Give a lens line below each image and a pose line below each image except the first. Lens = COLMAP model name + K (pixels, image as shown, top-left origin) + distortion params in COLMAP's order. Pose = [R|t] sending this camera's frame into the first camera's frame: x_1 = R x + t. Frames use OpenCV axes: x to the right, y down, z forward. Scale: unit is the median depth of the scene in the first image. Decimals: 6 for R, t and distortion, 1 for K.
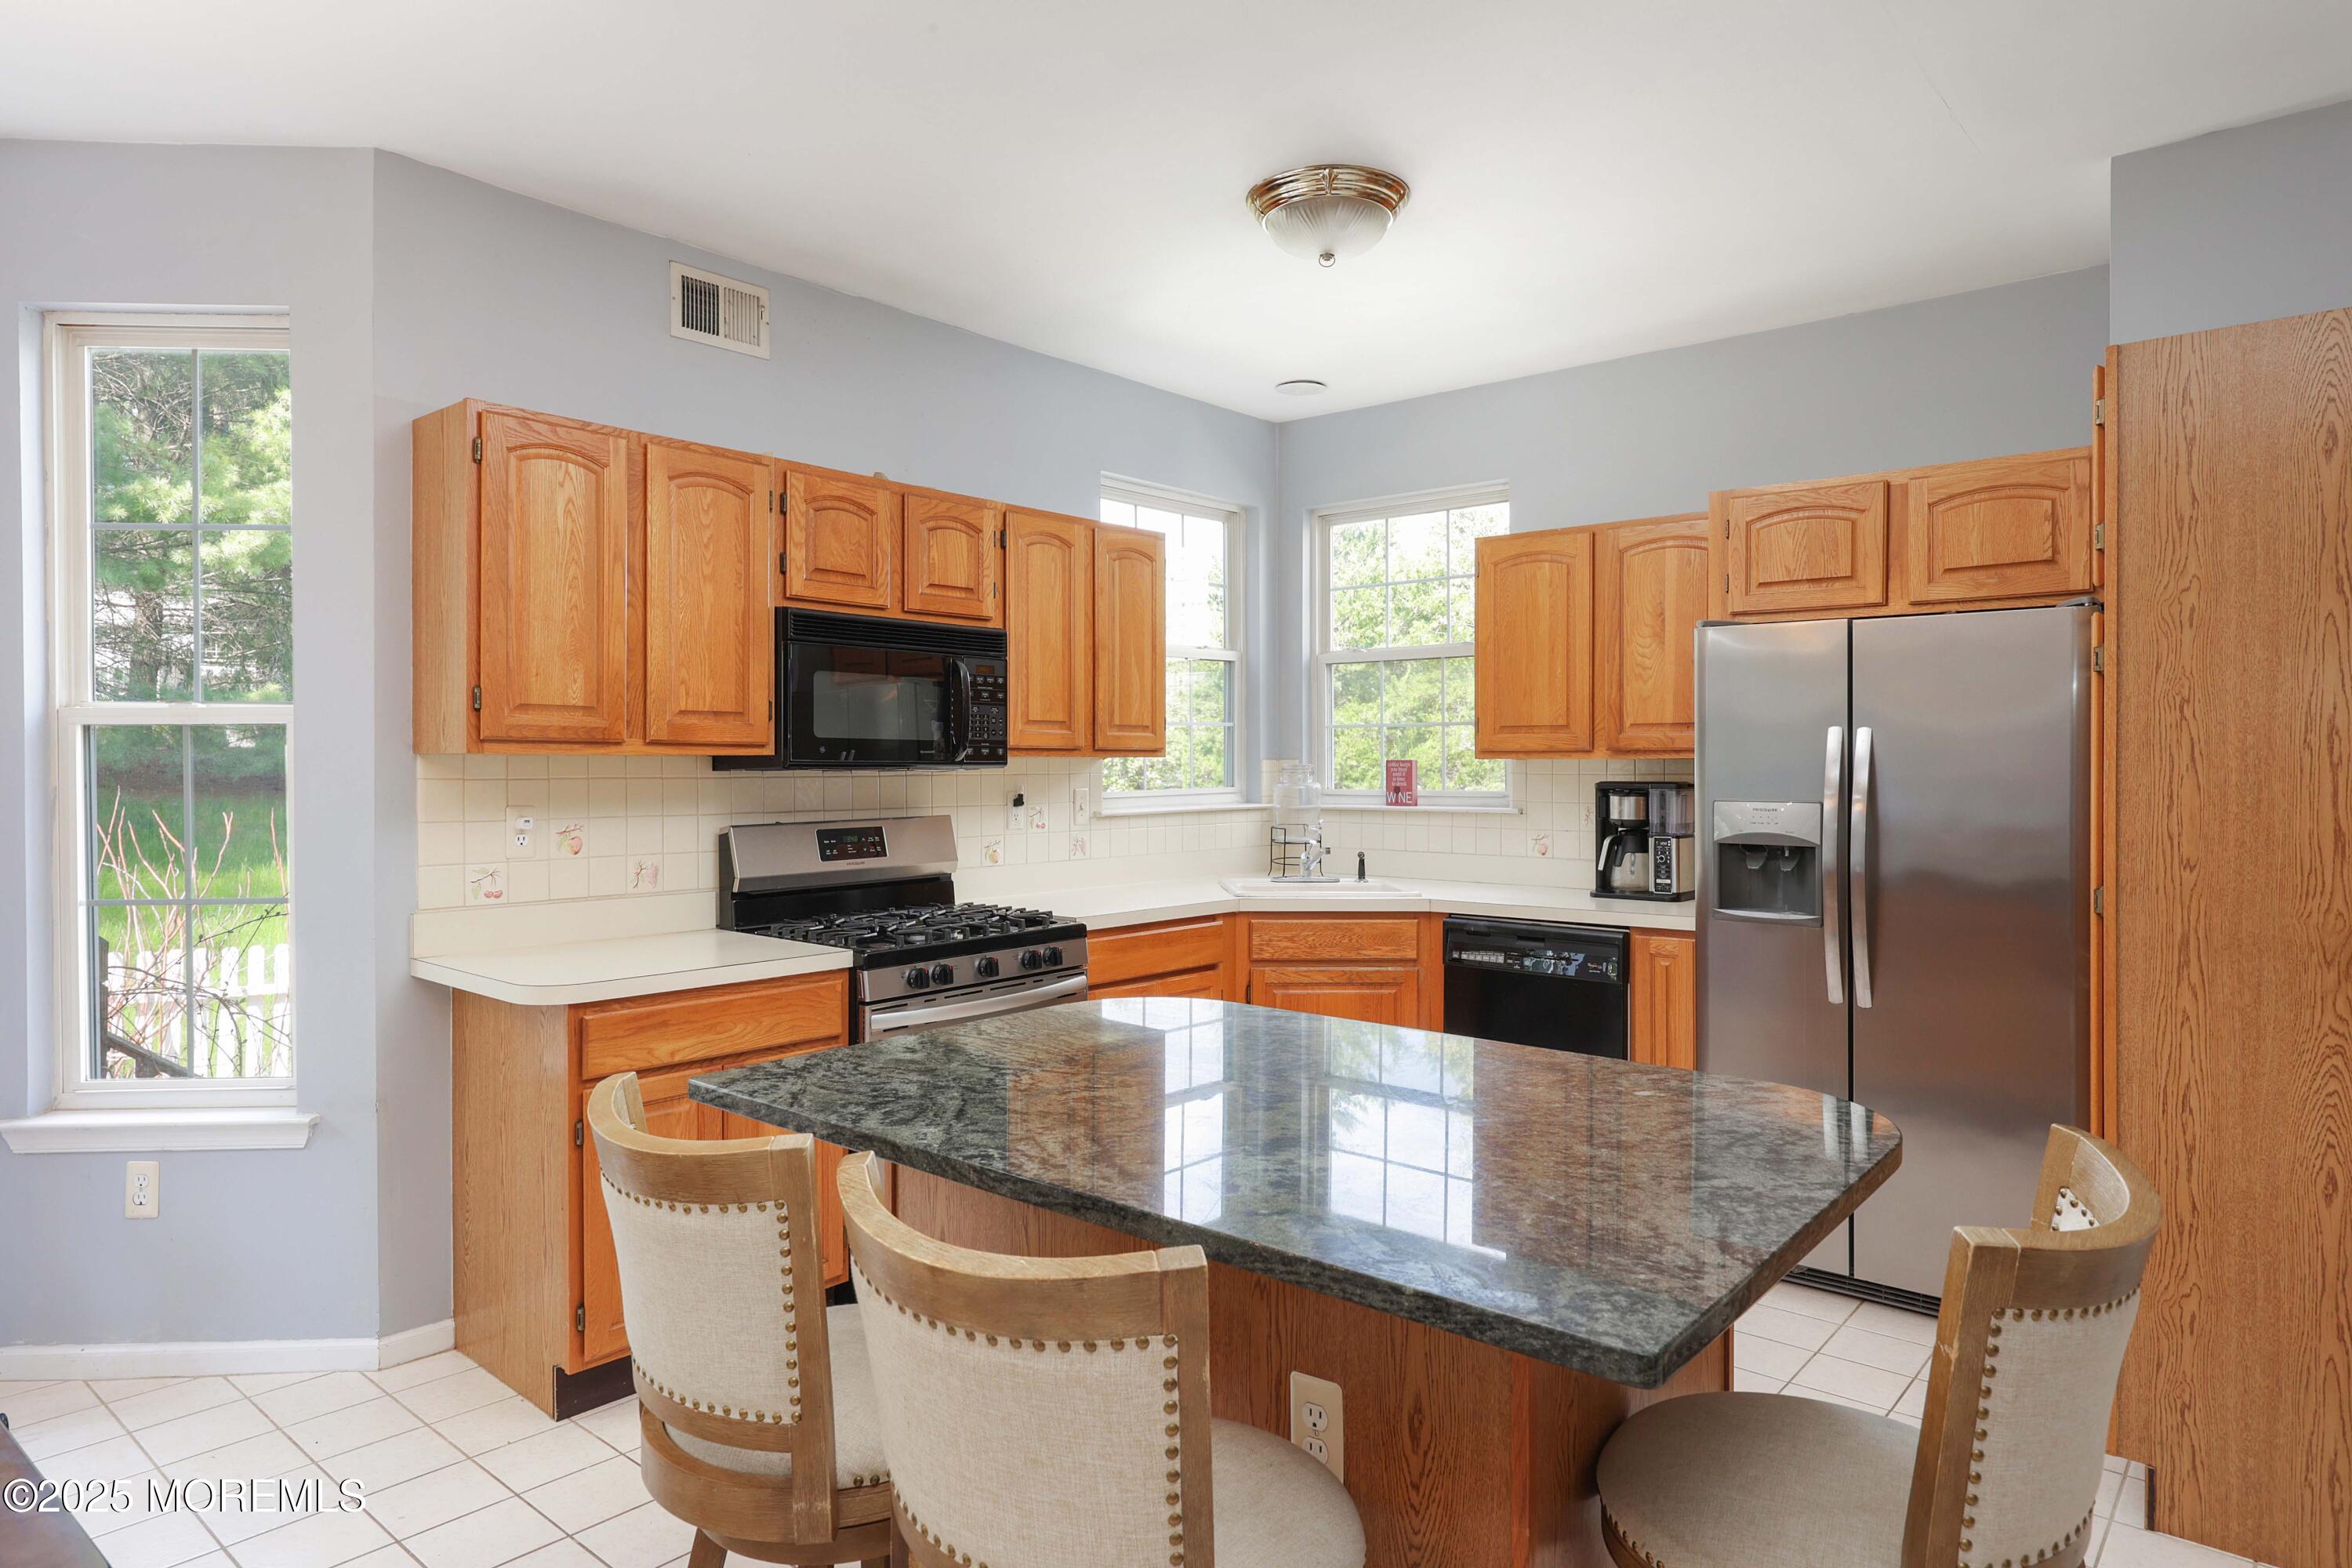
lens RADIAL K [[1406.0, 0, 1188.8], [0, 1406.0, 786.0], [0, 0, 1]] dist [0.004630, 0.000077]
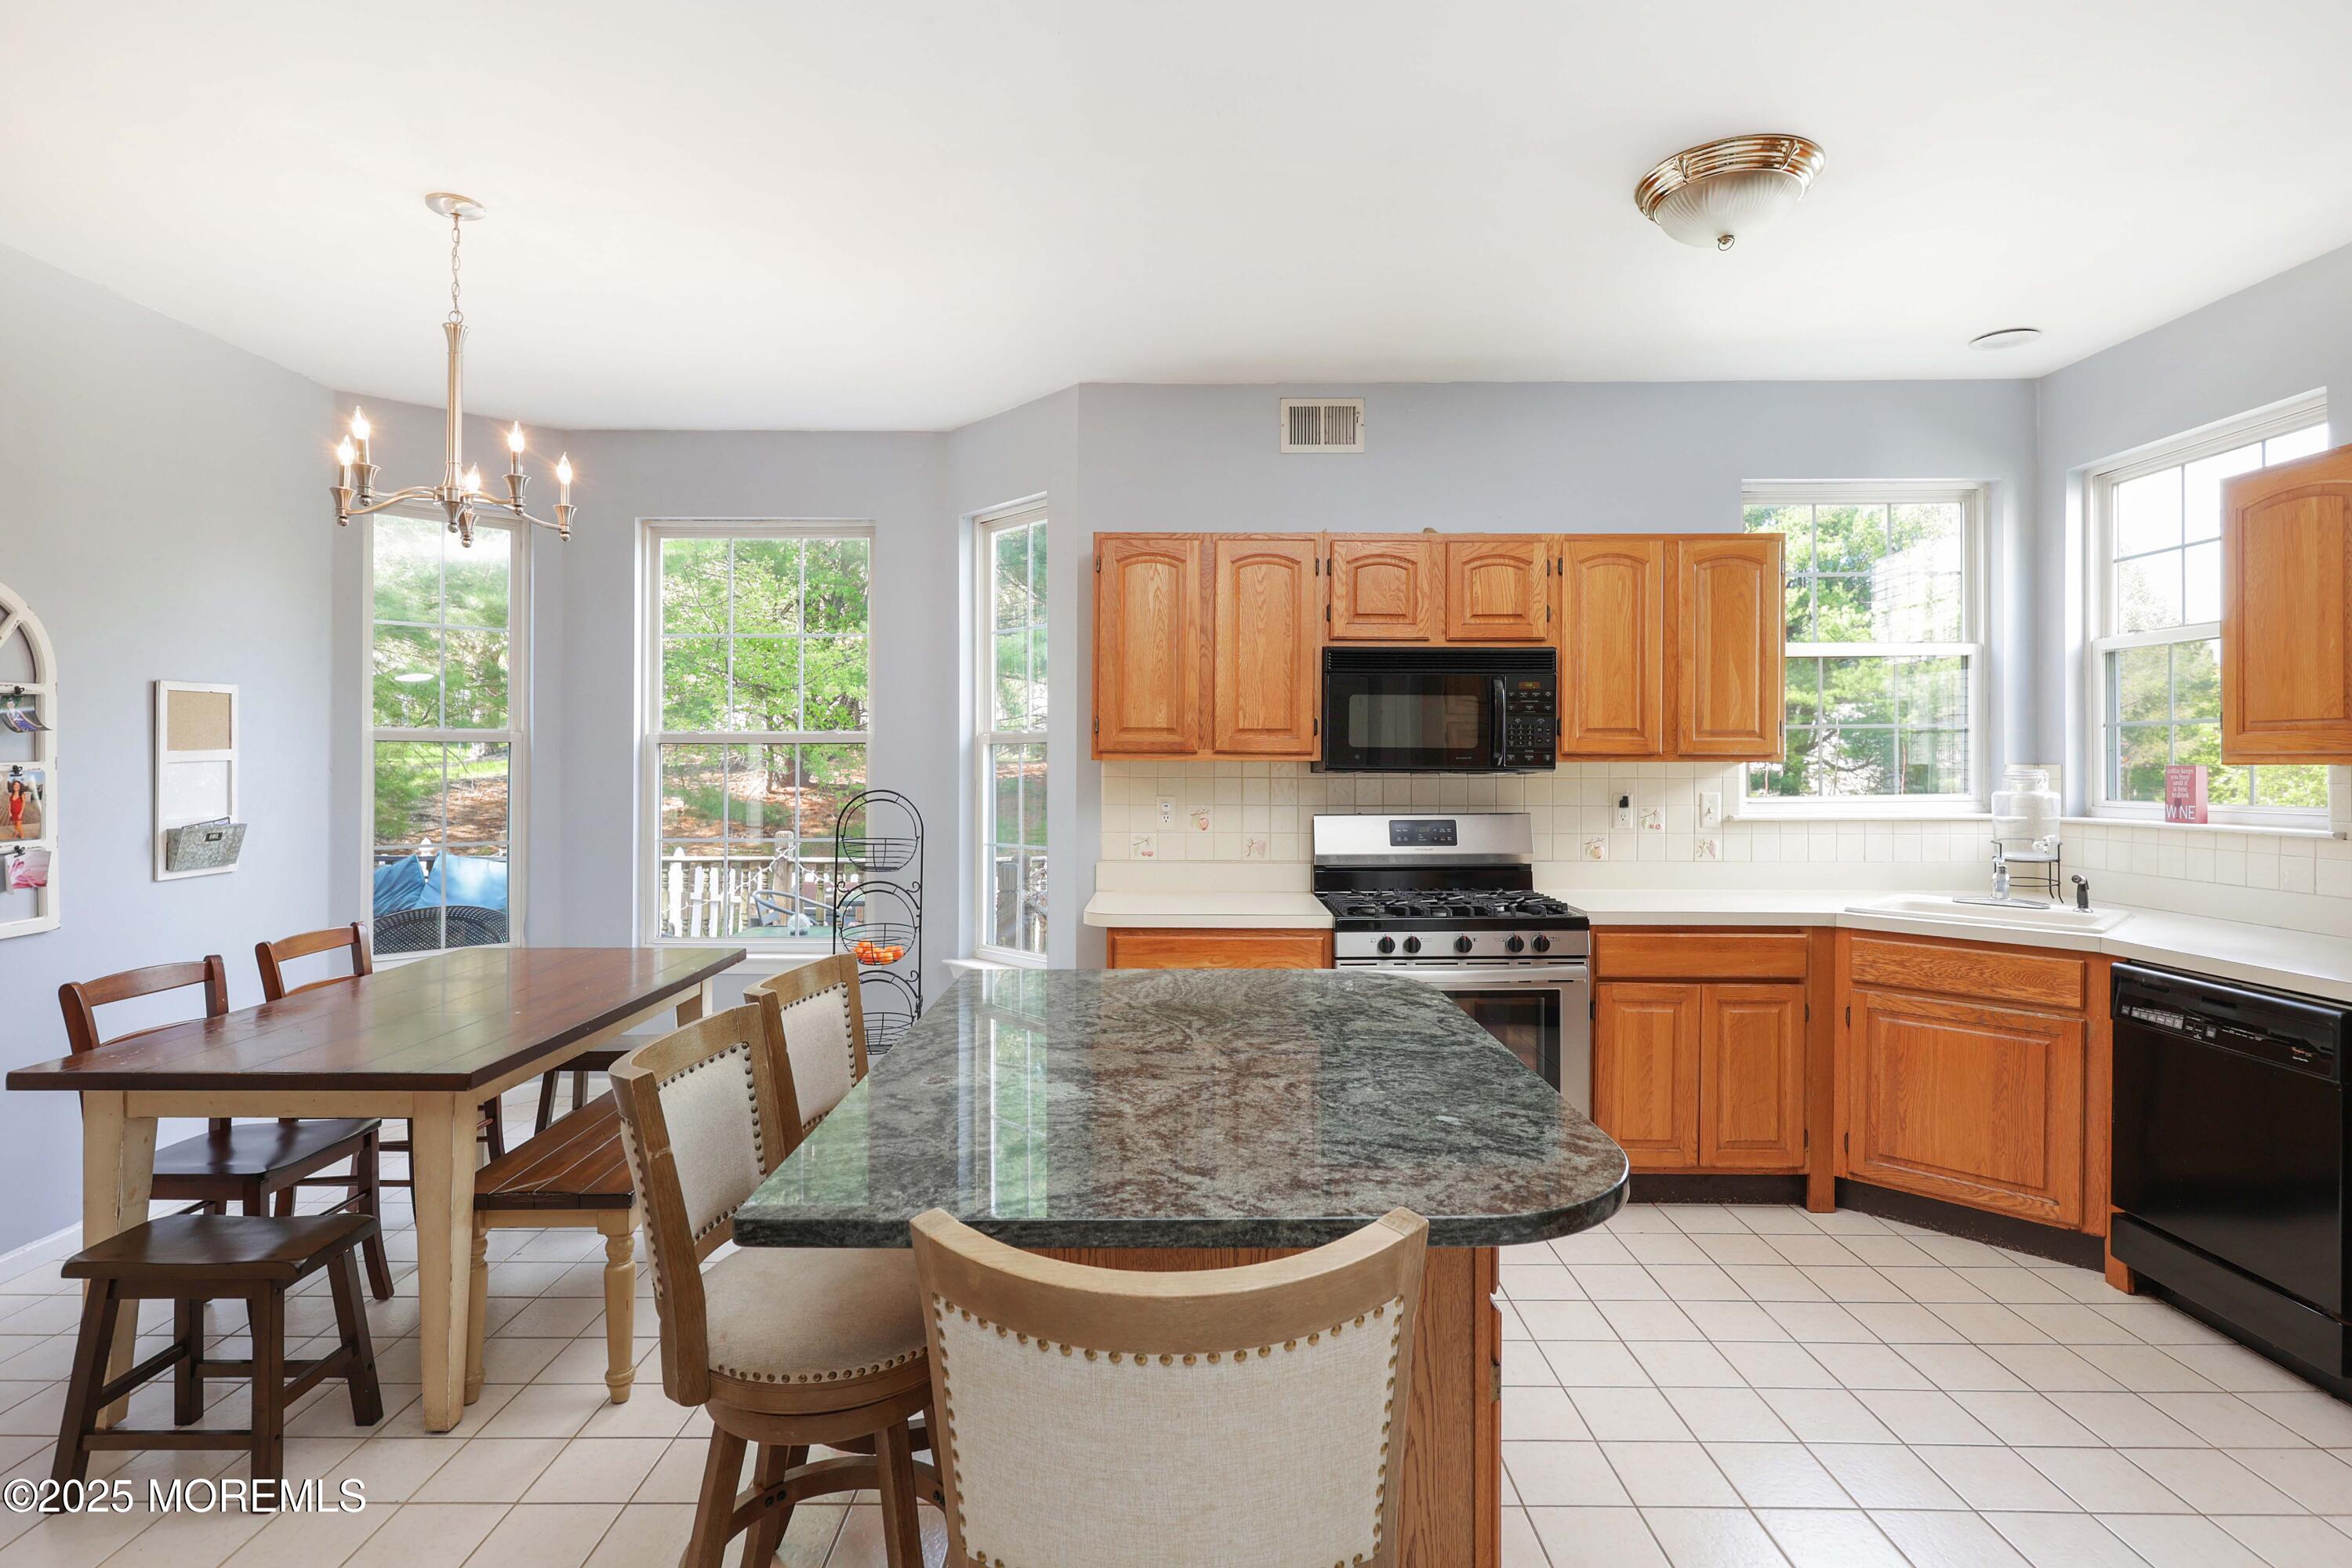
lens RADIAL K [[1191.7, 0, 1140.8], [0, 1191.7, 765.7], [0, 0, 1]] dist [-0.002105, 0.002413]
pose [[0.629803, 0.003960, -0.776745, 0.442955], [-0.013321, 0.999895, -0.005704, -0.008802], [0.776641, 0.013939, 0.629790, 0.172592]]
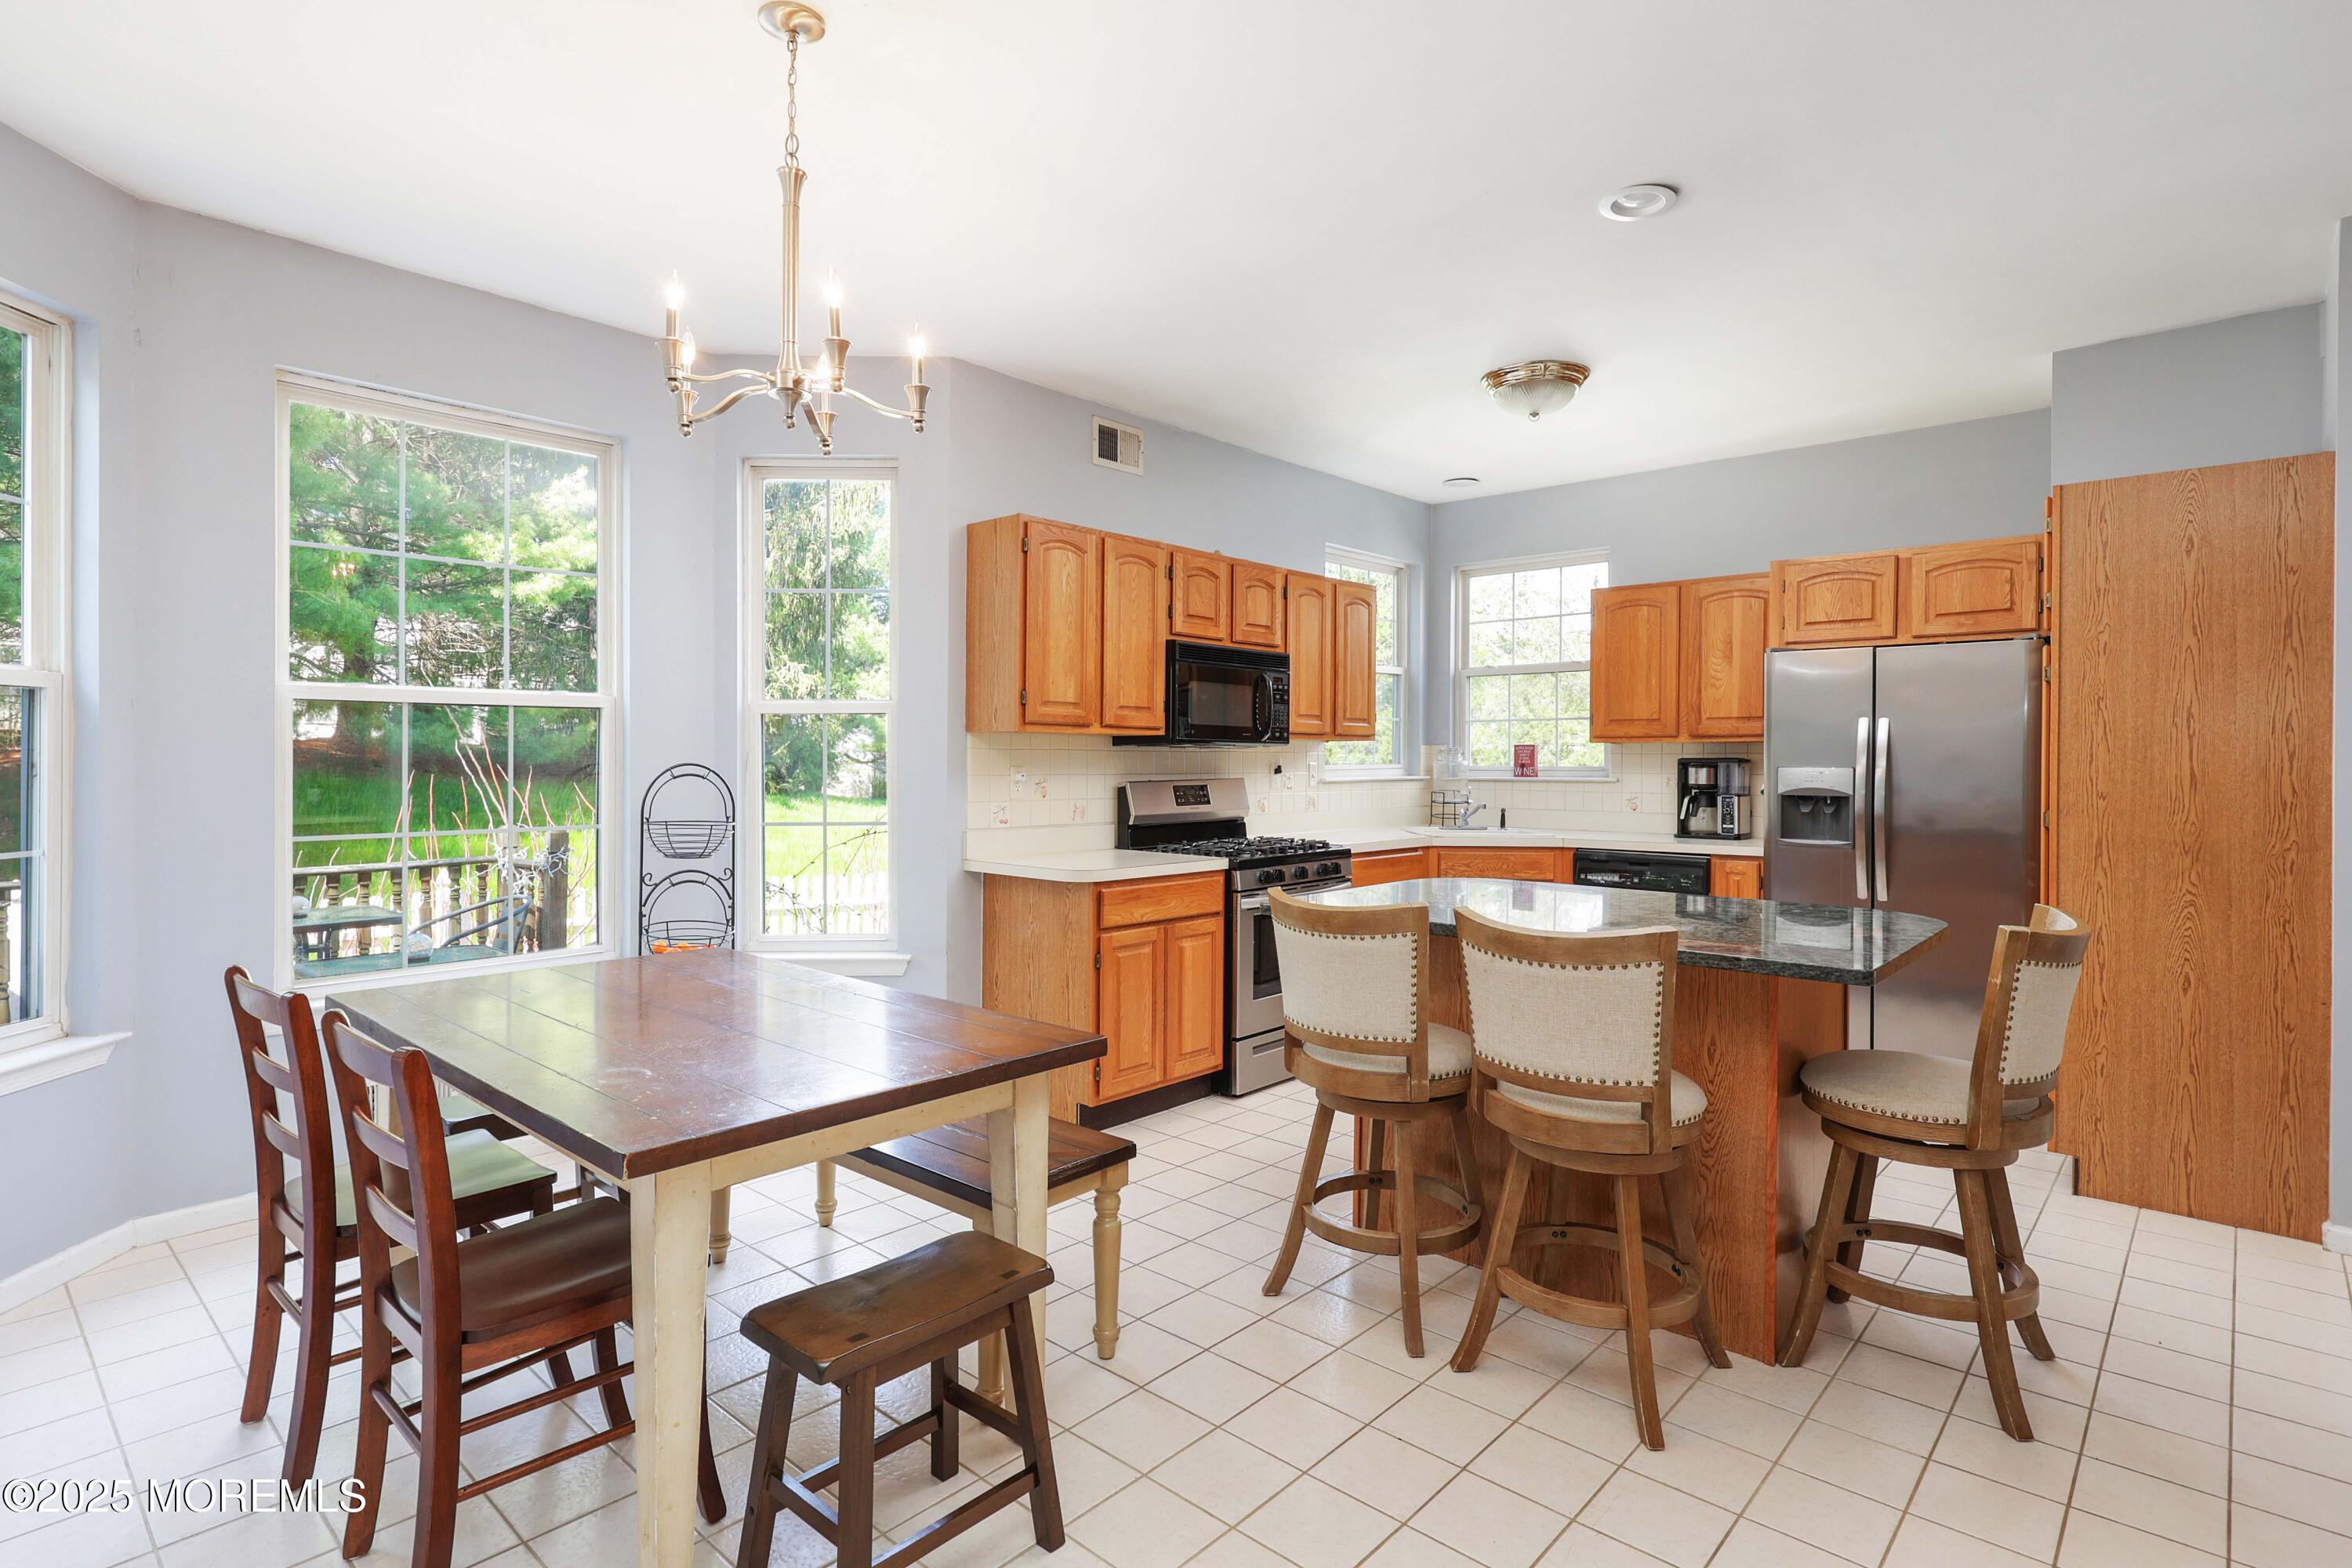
lens RADIAL K [[1191.7, 0, 1177.8], [0, 1191.7, 784.8], [0, 0, 1]] dist [-0.002105, 0.002413]
pose [[0.999237, 0.003617, -0.038877, -0.222879], [-0.003468, 0.999986, 0.003910, 0.026970], [0.038891, -0.003772, 0.999236, -0.305689]]
